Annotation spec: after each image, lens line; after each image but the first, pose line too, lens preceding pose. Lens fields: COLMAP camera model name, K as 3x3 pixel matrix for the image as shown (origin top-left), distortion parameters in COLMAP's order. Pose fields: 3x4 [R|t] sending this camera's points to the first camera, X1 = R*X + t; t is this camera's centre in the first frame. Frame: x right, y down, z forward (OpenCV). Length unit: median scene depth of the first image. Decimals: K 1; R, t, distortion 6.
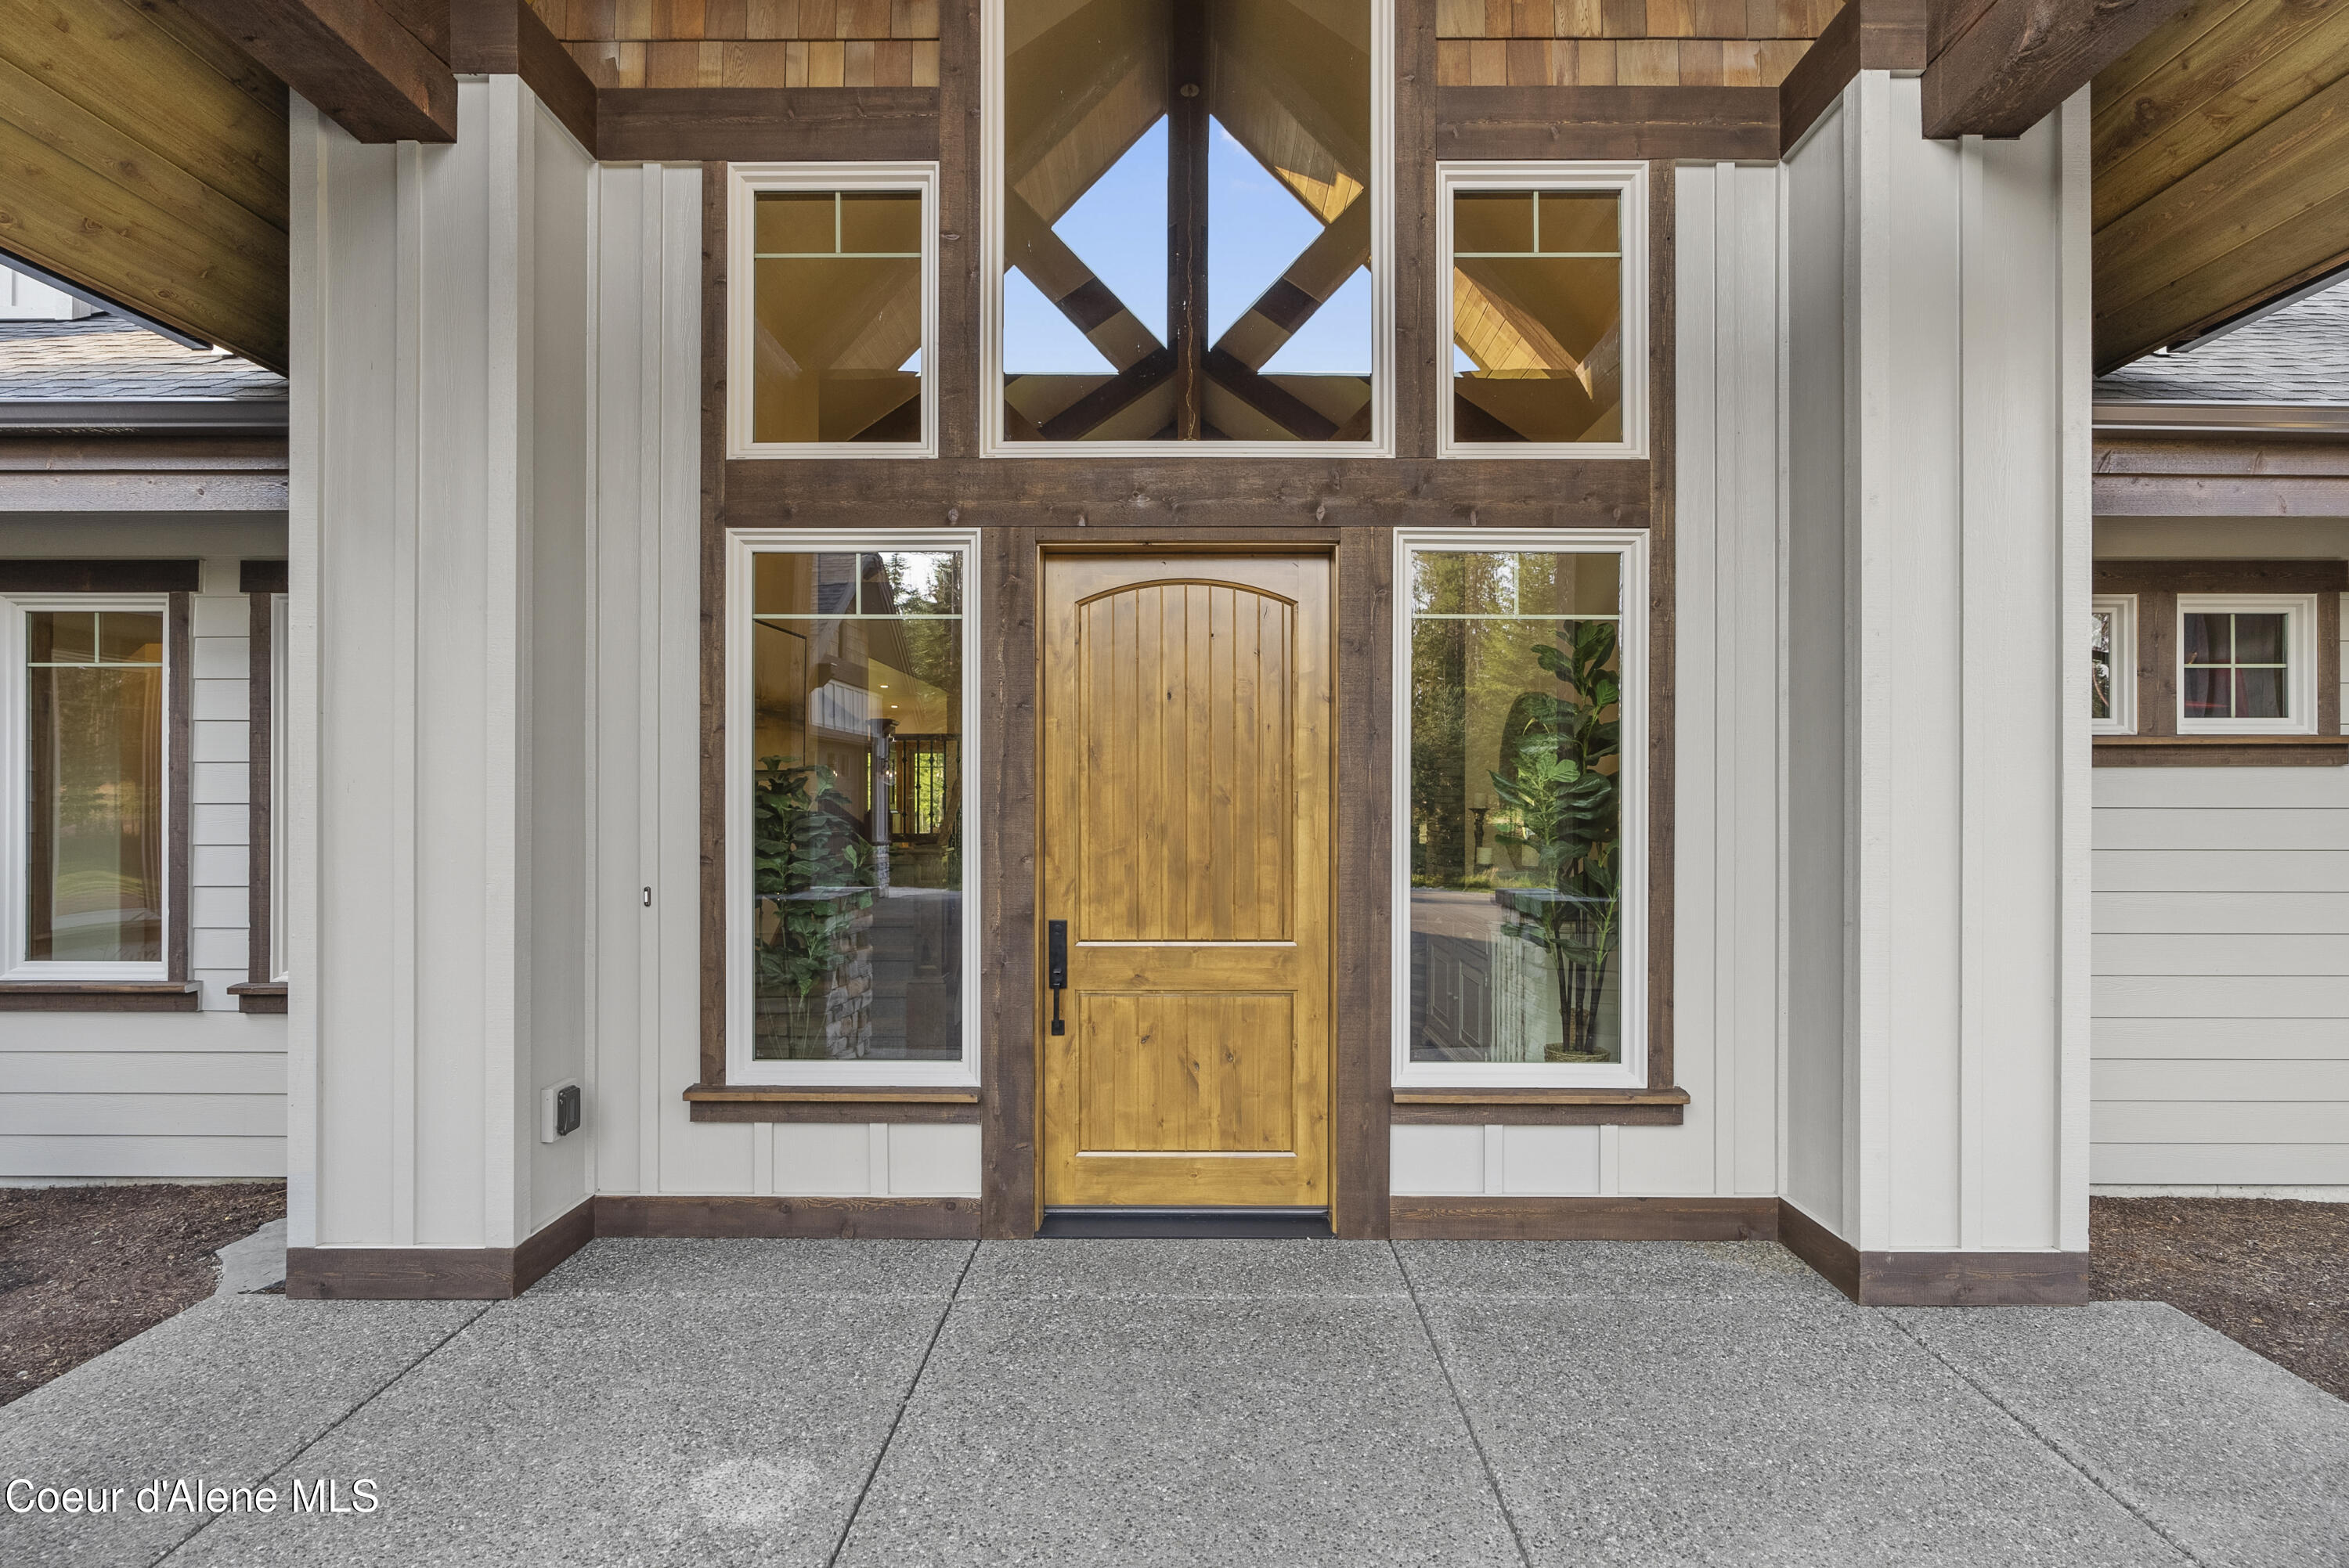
lens RADIAL K [[1068.5, 0, 1188.6], [0, 1068.5, 799.0], [0, 0, 1]] dist [-0.010047, 0.003778]
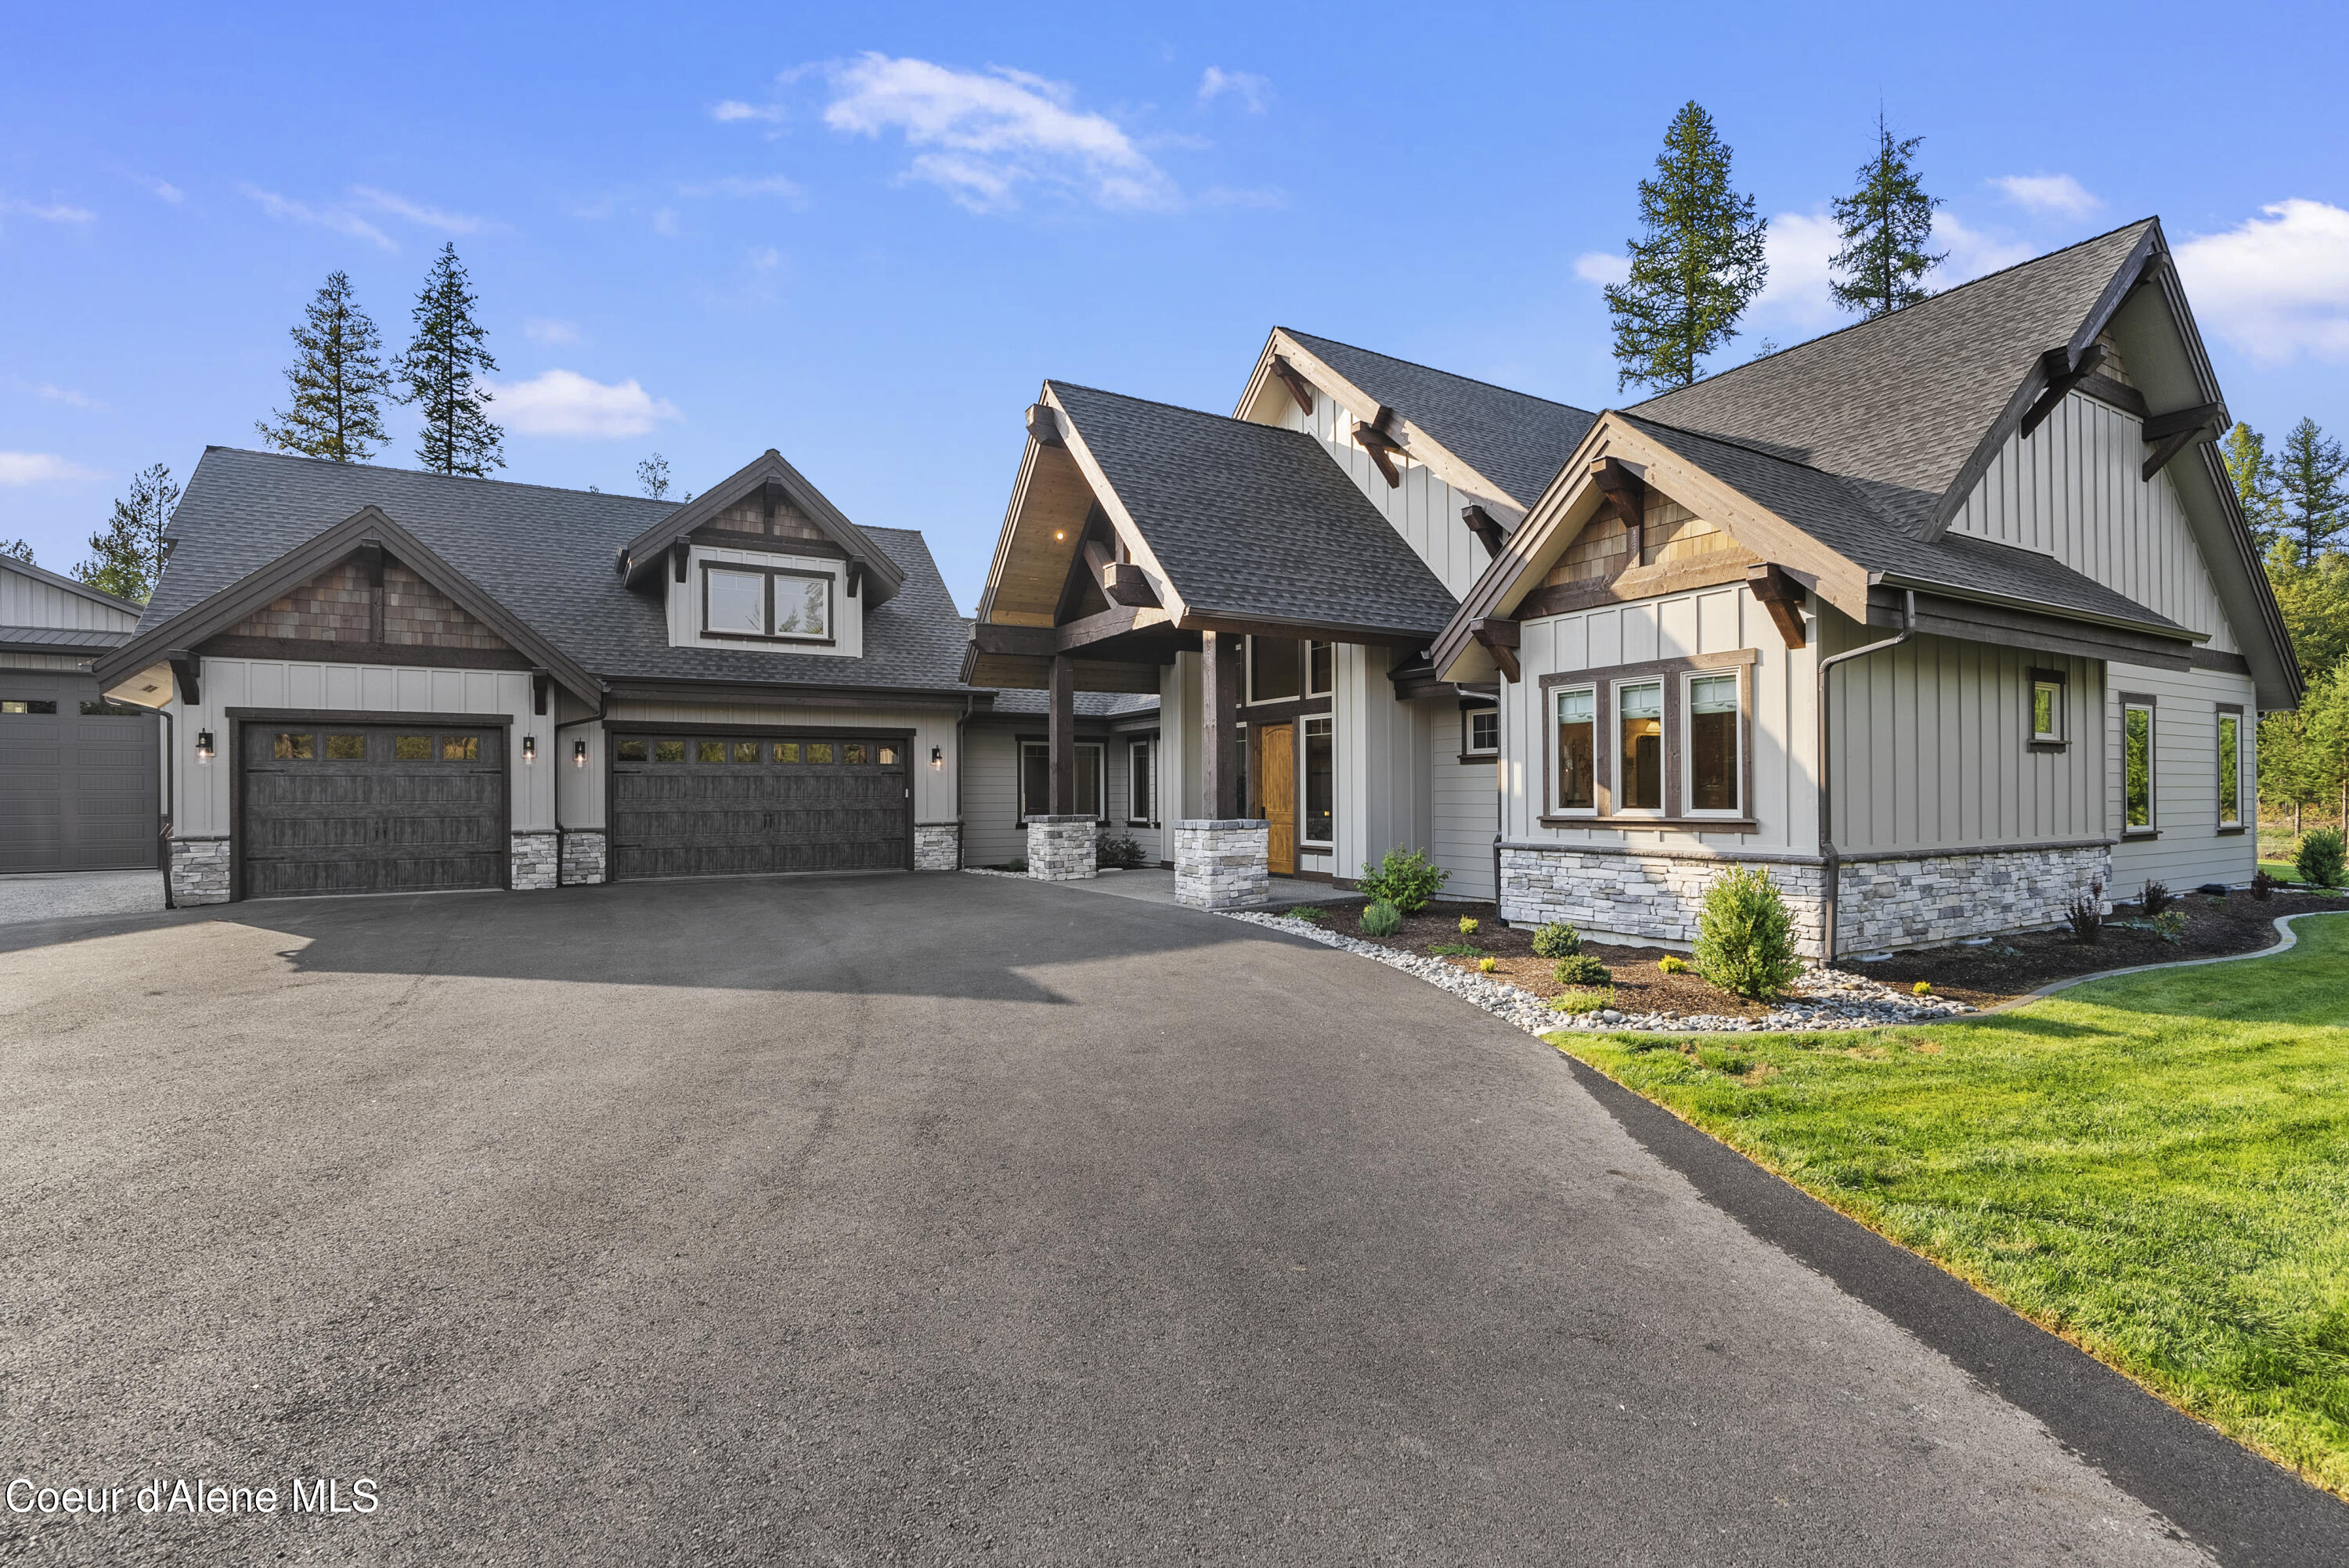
lens RADIAL K [[1068.5, 0, 1183.9], [0, 1068.5, 788.9], [0, 0, 1]] dist [-0.010047, 0.003778]
pose [[0.510206, -0.009385, -0.860001, 3.624200], [0.008669, 0.999946, -0.005769, 0.062822], [0.860009, -0.004512, 0.510260, -1.599569]]
